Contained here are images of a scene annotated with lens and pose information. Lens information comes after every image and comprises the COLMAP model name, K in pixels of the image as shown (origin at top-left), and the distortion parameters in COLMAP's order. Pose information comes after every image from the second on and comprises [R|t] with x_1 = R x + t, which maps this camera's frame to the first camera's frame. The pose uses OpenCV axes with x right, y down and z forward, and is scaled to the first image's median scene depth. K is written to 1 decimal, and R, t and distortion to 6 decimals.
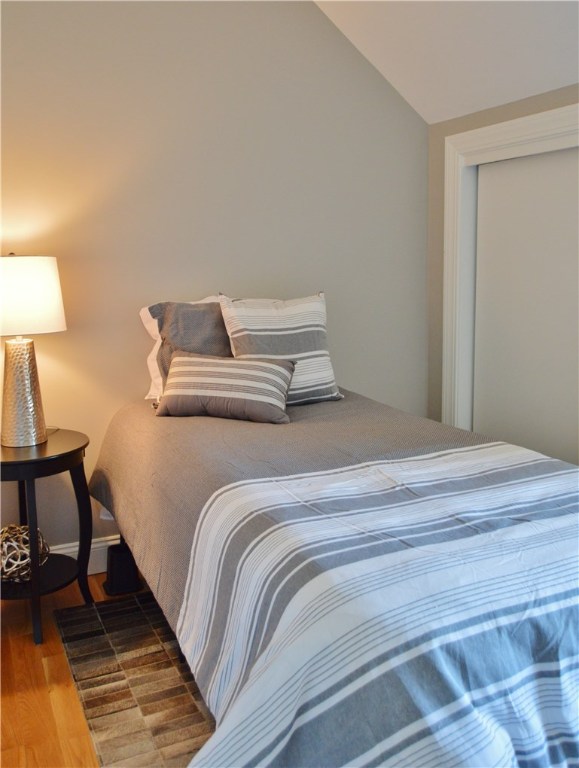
lens RADIAL K [[726.0, 0, 289.7], [0, 726.0, 328.5], [0, 0, 1]] dist [-0.008346, 0.000000]
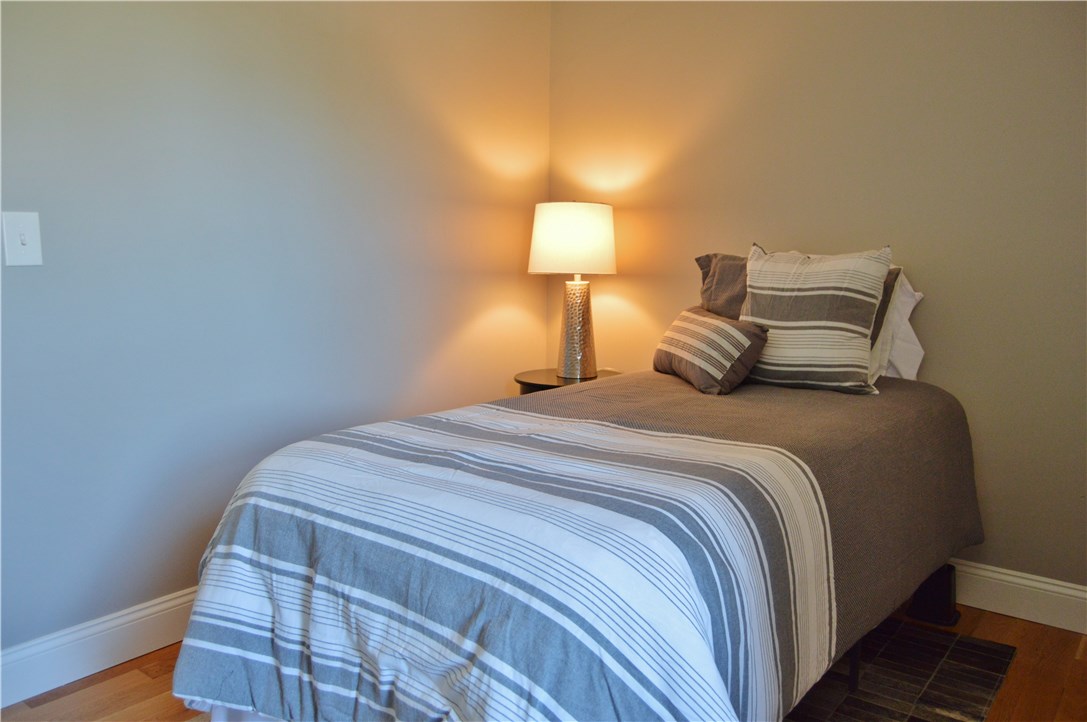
lens RADIAL K [[847.1, 0, 540.7], [0, 847.1, 360.7], [0, 0, 1]] dist [-0.018268, 0.011685]
pose [[0.450440, 0.131219, -0.883111, 1.273980], [-0.103975, 0.990120, 0.094085, 0.035717], [0.886732, 0.049442, 0.459633, 0.638574]]
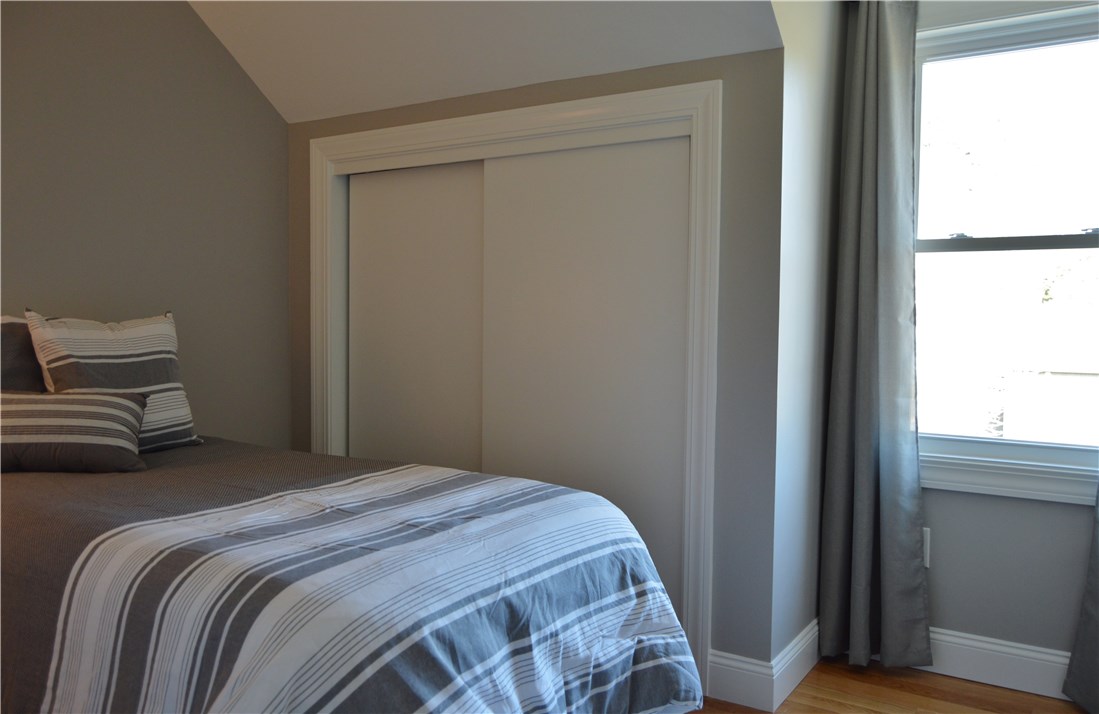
lens RADIAL K [[894.9, 0, 549.5], [0, 894.9, 352.2], [0, 0, 1]] dist [-0.002973, -0.002935]
pose [[0.851481, -0.006354, 0.524347, -0.228282], [0.034744, 0.998413, -0.044321, 0.102423], [-0.523233, 0.055957, 0.850350, -0.092668]]
